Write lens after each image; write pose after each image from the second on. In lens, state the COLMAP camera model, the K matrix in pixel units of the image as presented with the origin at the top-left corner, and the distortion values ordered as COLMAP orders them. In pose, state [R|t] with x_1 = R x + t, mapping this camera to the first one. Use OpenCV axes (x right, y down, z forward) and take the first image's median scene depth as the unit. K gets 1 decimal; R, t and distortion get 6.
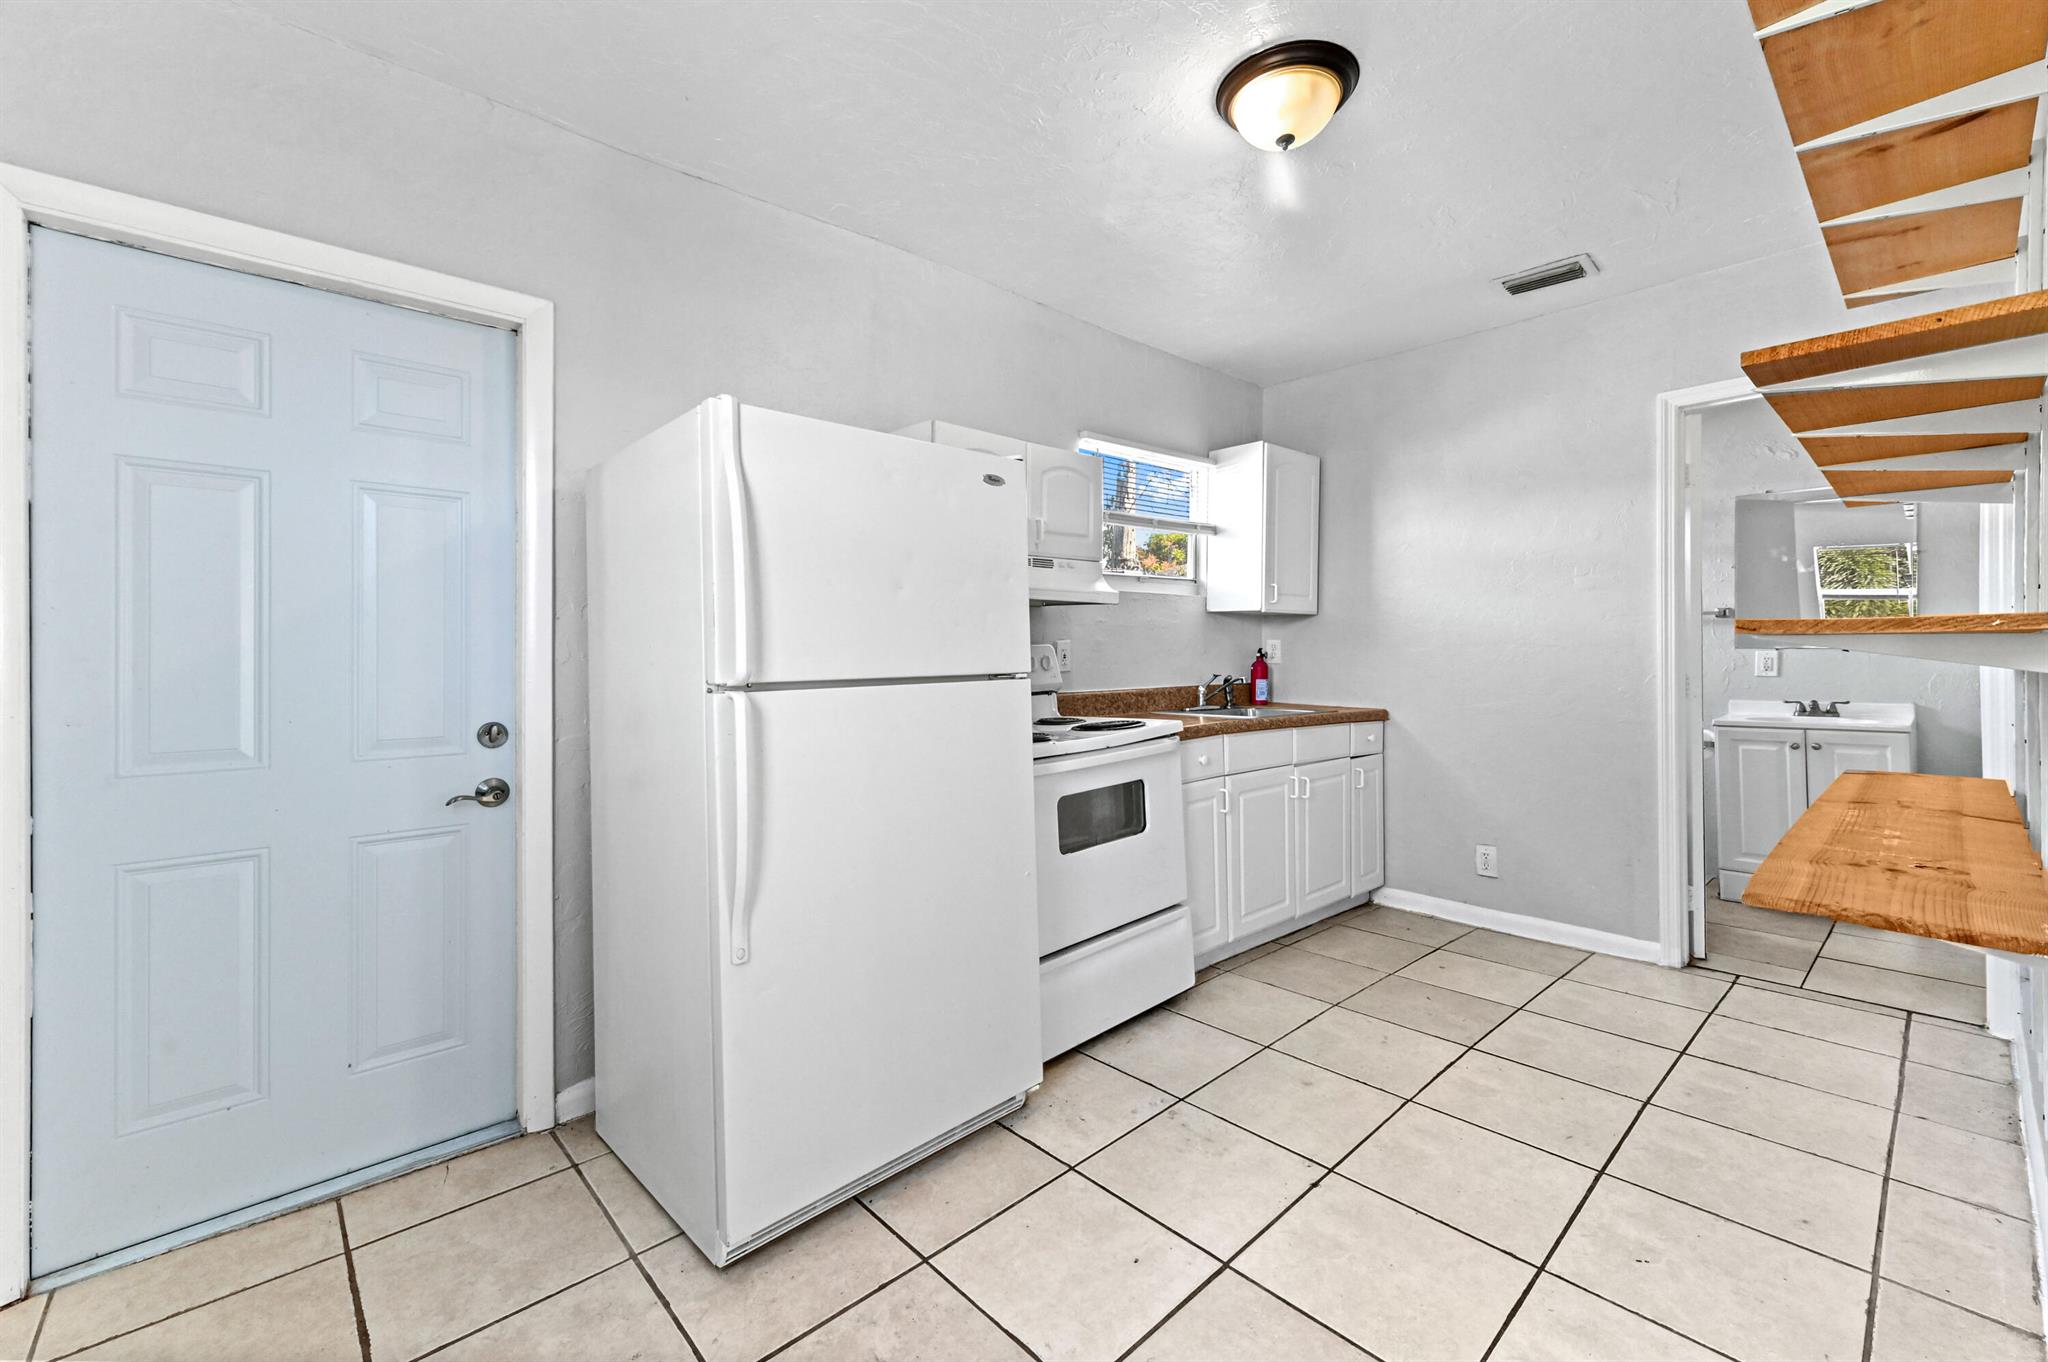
lens RADIAL K [[821.7, 0, 1011.5], [0, 821.7, 636.5], [0, 0, 1]] dist [0.012064, -0.001049]
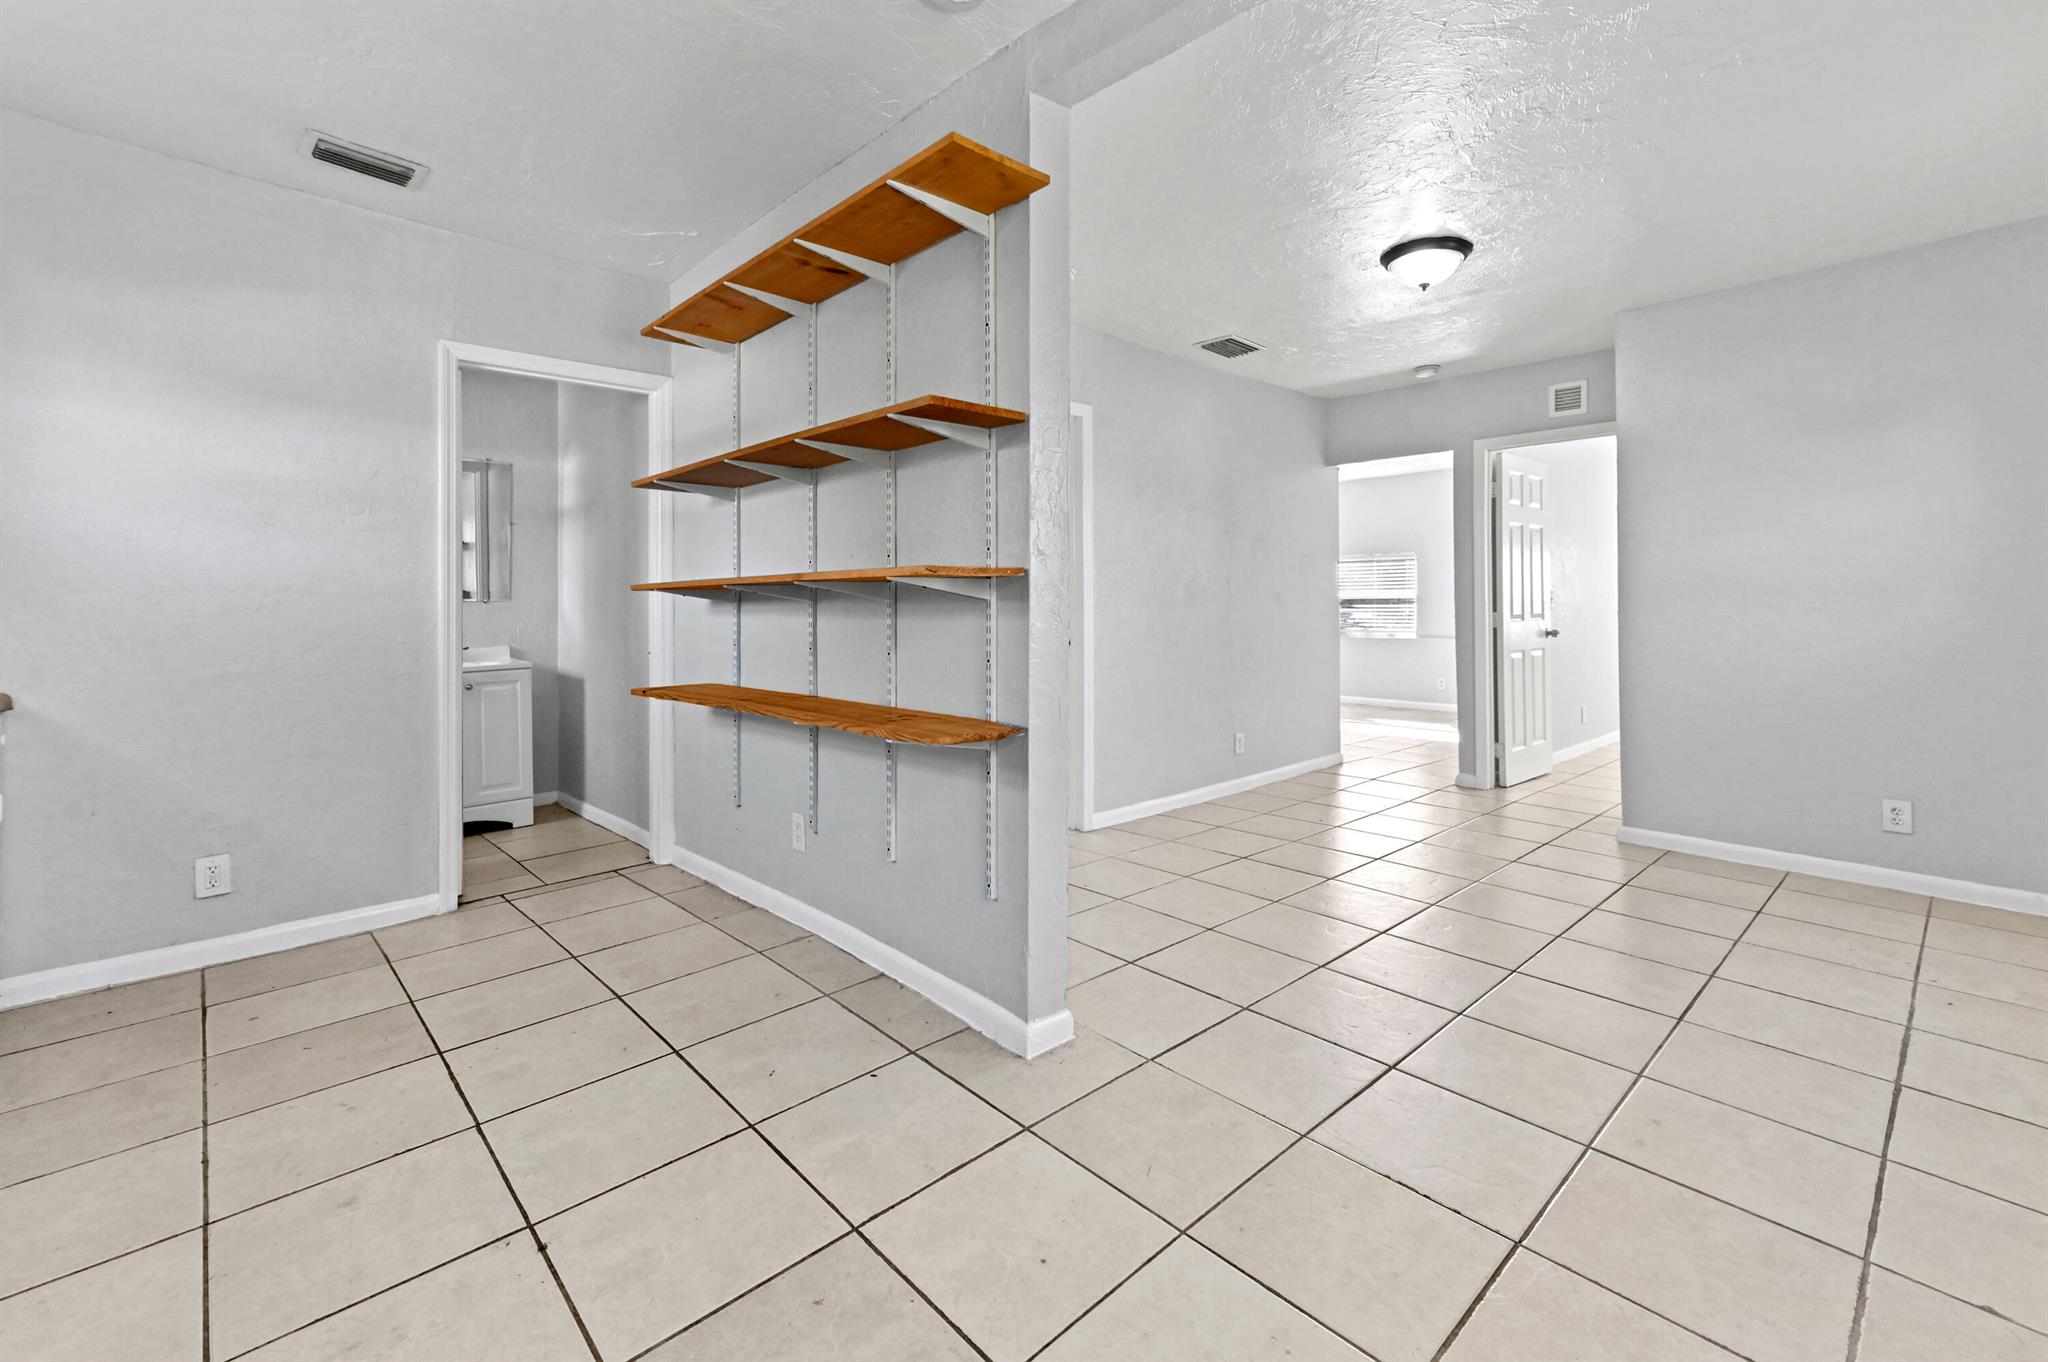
lens RADIAL K [[868.6, 0, 1034.3], [0, 868.6, 601.5], [0, 0, 1]] dist [-0.004199, -0.000193]
pose [[-0.033020, 0.011986, 0.999383, -0.255576], [-0.010545, 0.999868, -0.012341, 0.024074], [-0.999399, -0.010946, -0.032889, 0.294594]]
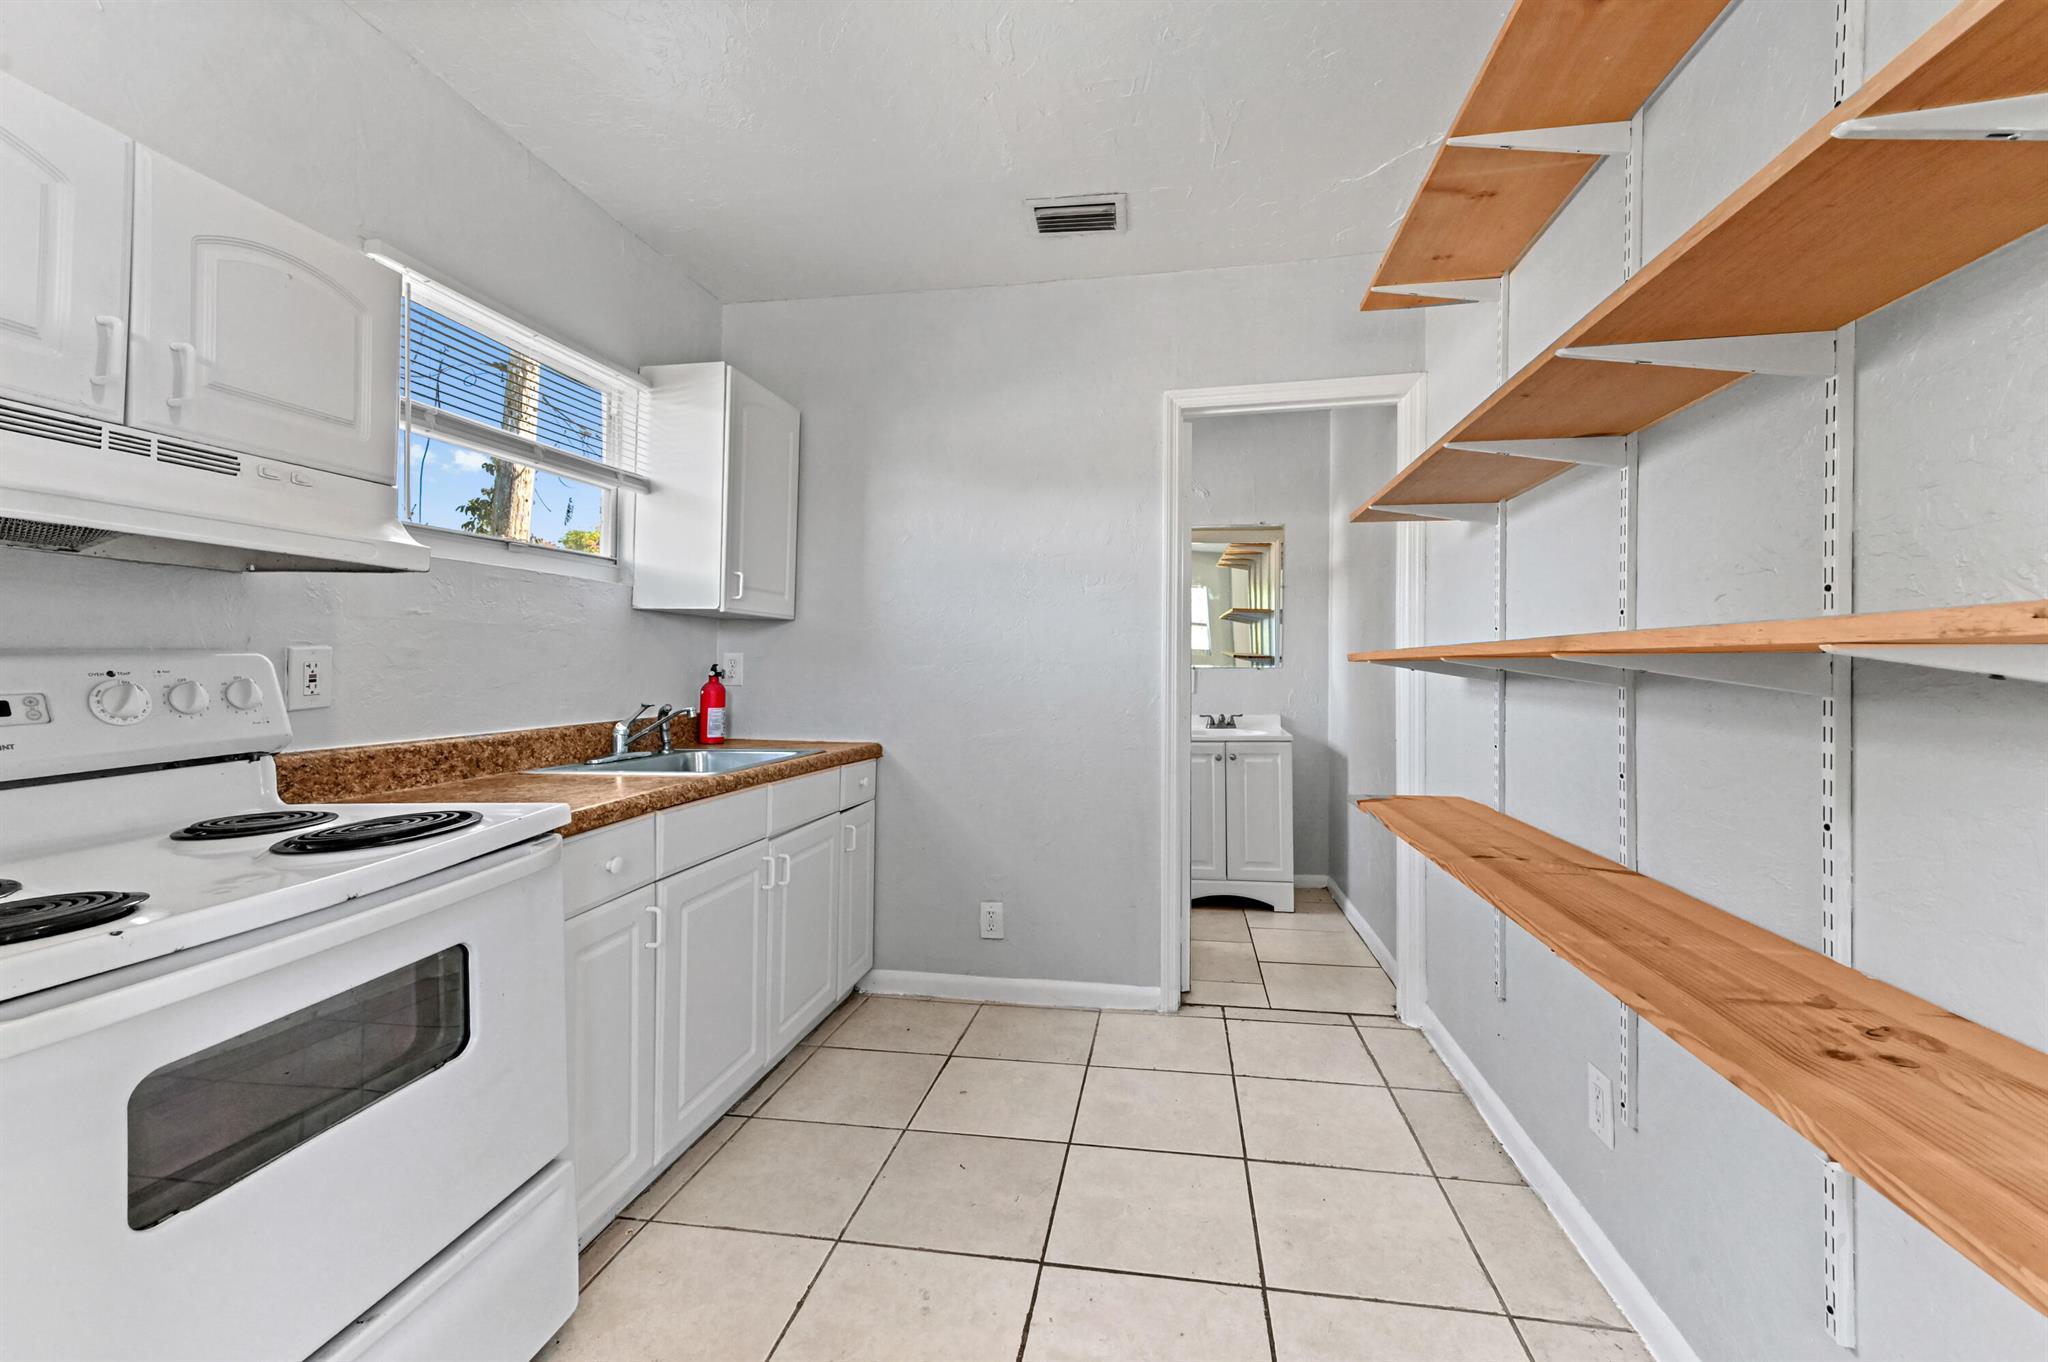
lens RADIAL K [[821.7, 0, 1044.4], [0, 821.7, 662.9], [0, 0, 1]] dist [0.012064, -0.001049]
pose [[0.773908, 0.008665, 0.633238, 0.092265], [-0.015691, 0.999862, 0.005496, 0.006172], [-0.633103, -0.014190, 0.773937, 0.343336]]
